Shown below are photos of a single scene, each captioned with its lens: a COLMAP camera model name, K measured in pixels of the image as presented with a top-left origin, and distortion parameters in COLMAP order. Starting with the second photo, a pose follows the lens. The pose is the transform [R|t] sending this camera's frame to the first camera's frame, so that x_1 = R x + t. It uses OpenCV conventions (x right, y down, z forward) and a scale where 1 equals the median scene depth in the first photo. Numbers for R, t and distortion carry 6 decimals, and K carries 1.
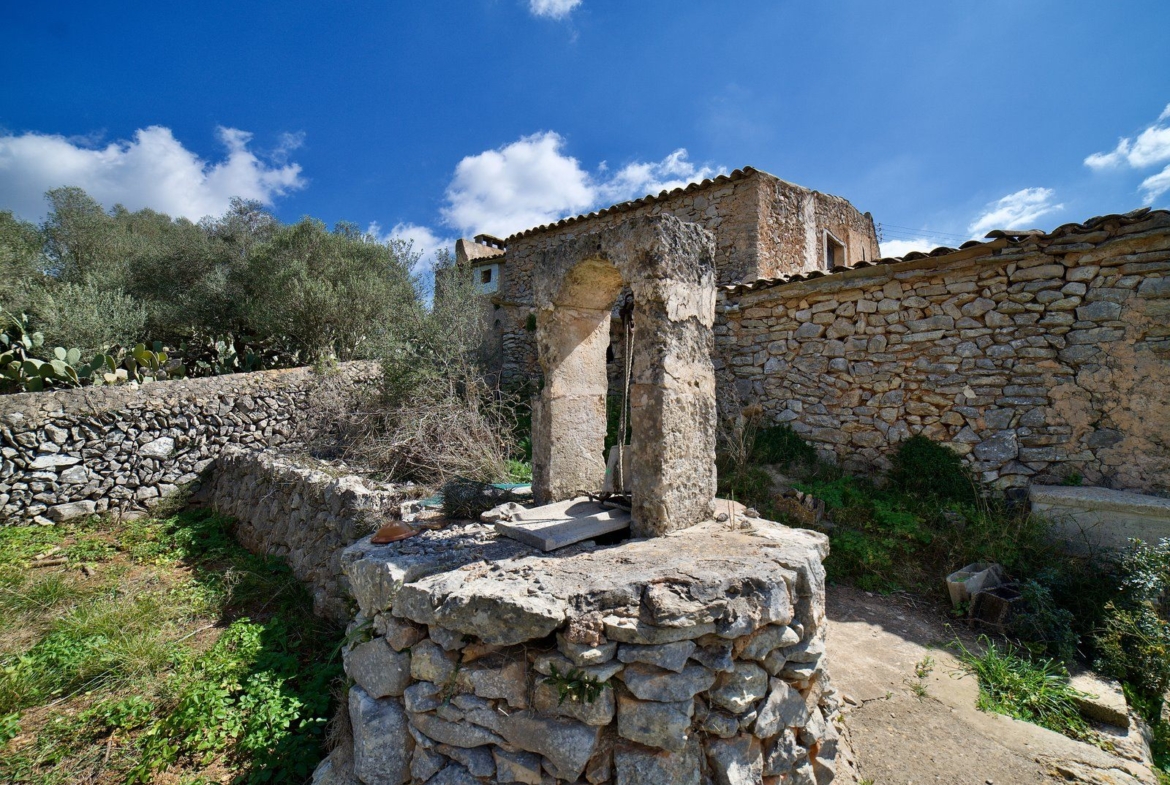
lens RADIAL K [[483.7, 0, 598.2], [0, 483.7, 385.7], [0, 0, 1]] dist [-0.095318, 0.031983]
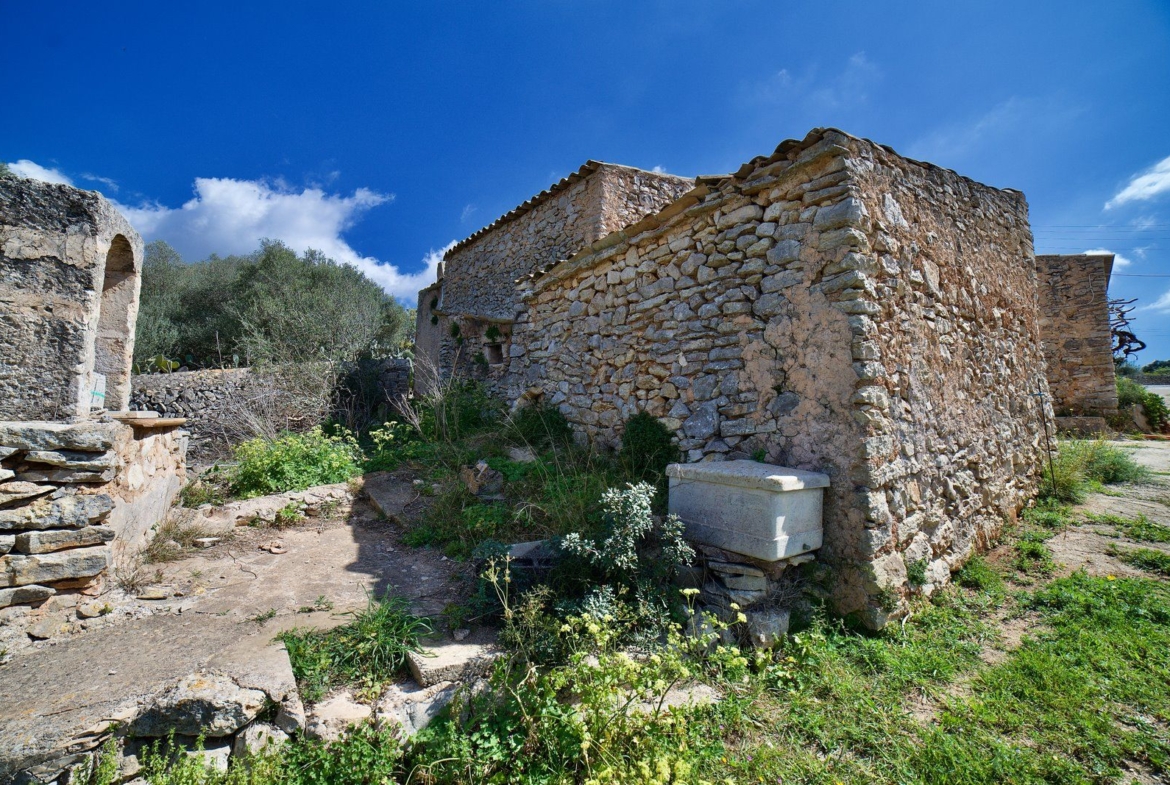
lens RADIAL K [[471.8, 0, 576.0], [0, 471.8, 388.1], [0, 0, 1]] dist [-0.100886, 0.032439]
pose [[0.976607, -0.005836, -0.214954, 0.762070], [-0.004506, 0.998857, -0.047591, 0.106096], [0.214986, 0.047447, 0.975464, 0.084709]]
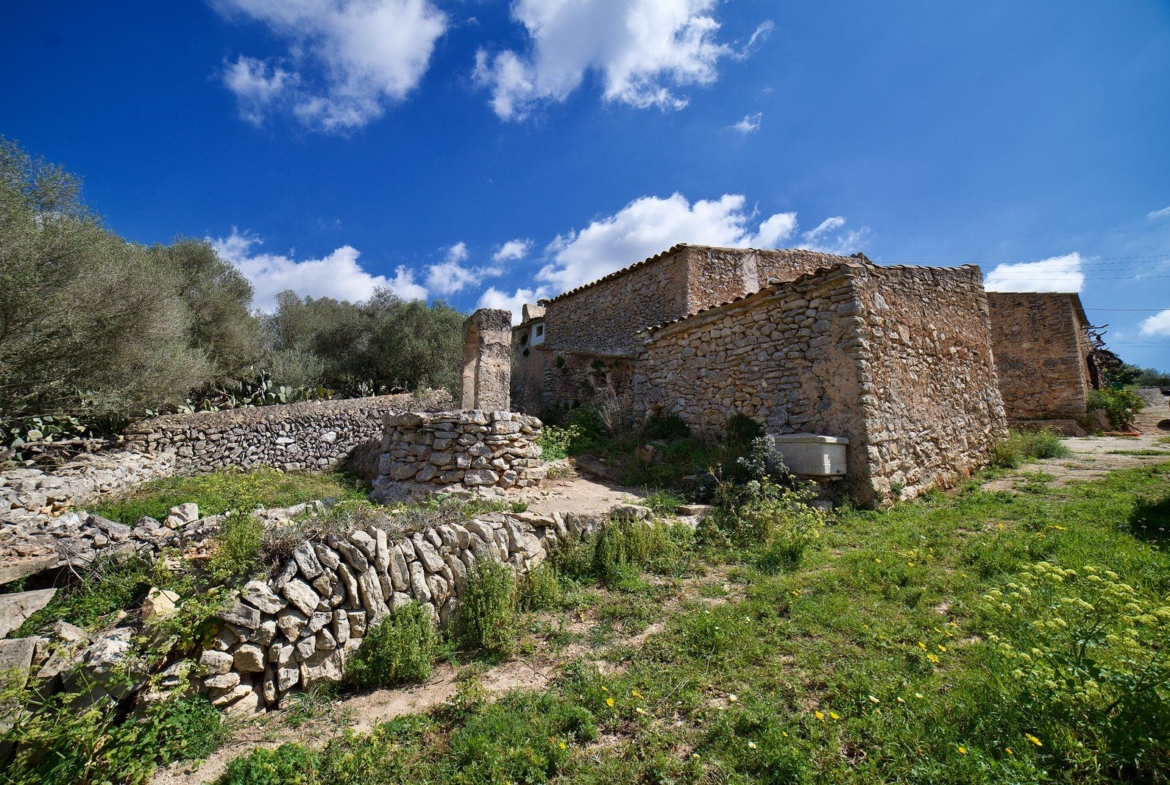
lens RADIAL K [[474.5, 0, 580.3], [0, 474.5, 388.3], [0, 0, 1]] dist [-0.099838, 0.033268]
pose [[0.965533, -0.033703, -0.258090, 0.584587], [0.009065, 0.995334, -0.096061, 0.168474], [0.260124, 0.090410, 0.961333, -0.641494]]
